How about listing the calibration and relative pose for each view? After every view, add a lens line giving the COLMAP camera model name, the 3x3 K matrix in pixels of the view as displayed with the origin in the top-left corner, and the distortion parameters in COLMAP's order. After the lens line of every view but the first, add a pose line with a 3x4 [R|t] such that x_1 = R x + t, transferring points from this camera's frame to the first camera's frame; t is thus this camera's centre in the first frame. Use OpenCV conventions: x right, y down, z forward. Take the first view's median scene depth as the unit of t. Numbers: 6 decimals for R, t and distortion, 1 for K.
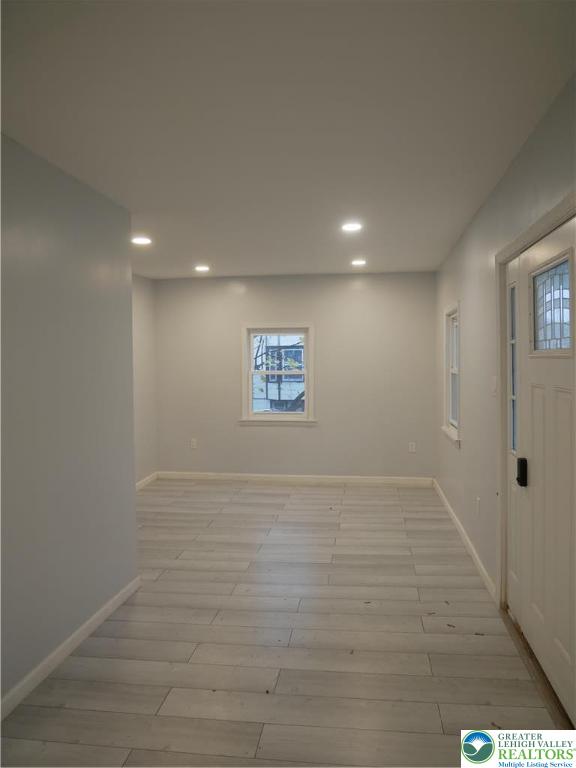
lens RADIAL K [[547.6, 0, 292.8], [0, 547.6, 382.7], [0, 0, 1]] dist [-0.011692, -0.003722]
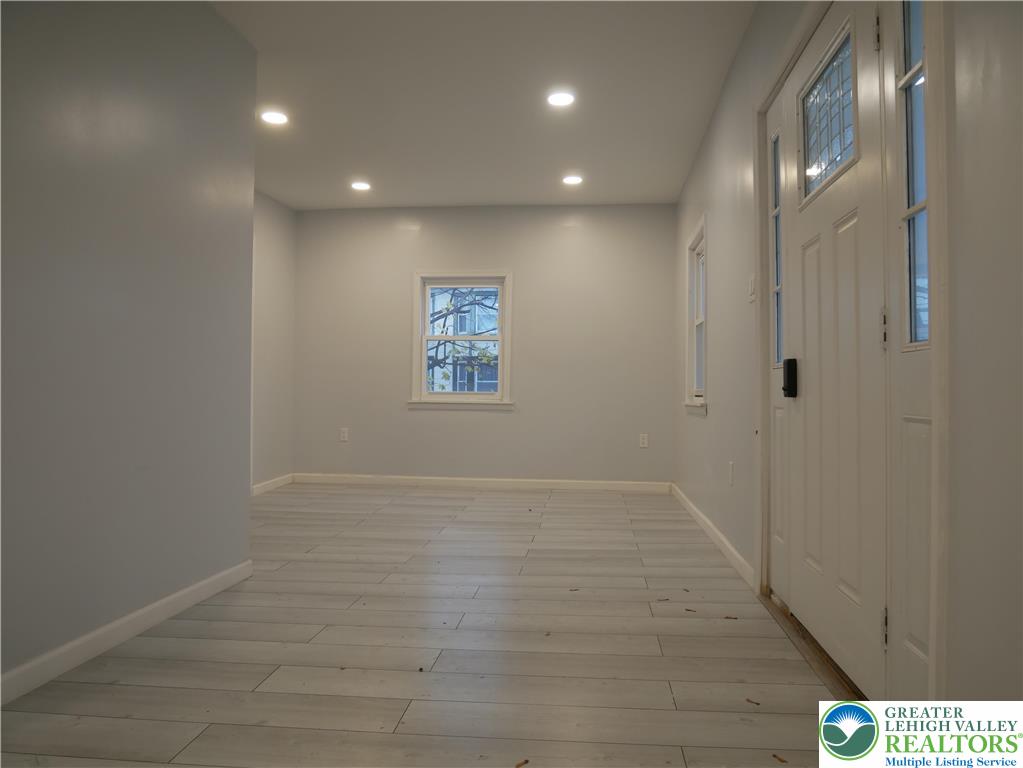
lens RADIAL K [[729.1, 0, 511.5], [0, 729.1, 384.0], [0, 0, 1]] dist [-0.031110, -0.000536]
pose [[0.999458, 0.017016, 0.028175, 0.021932], [-0.015605, 0.998650, -0.049554, 0.159221], [-0.028980, 0.049087, 0.998374, 0.047647]]
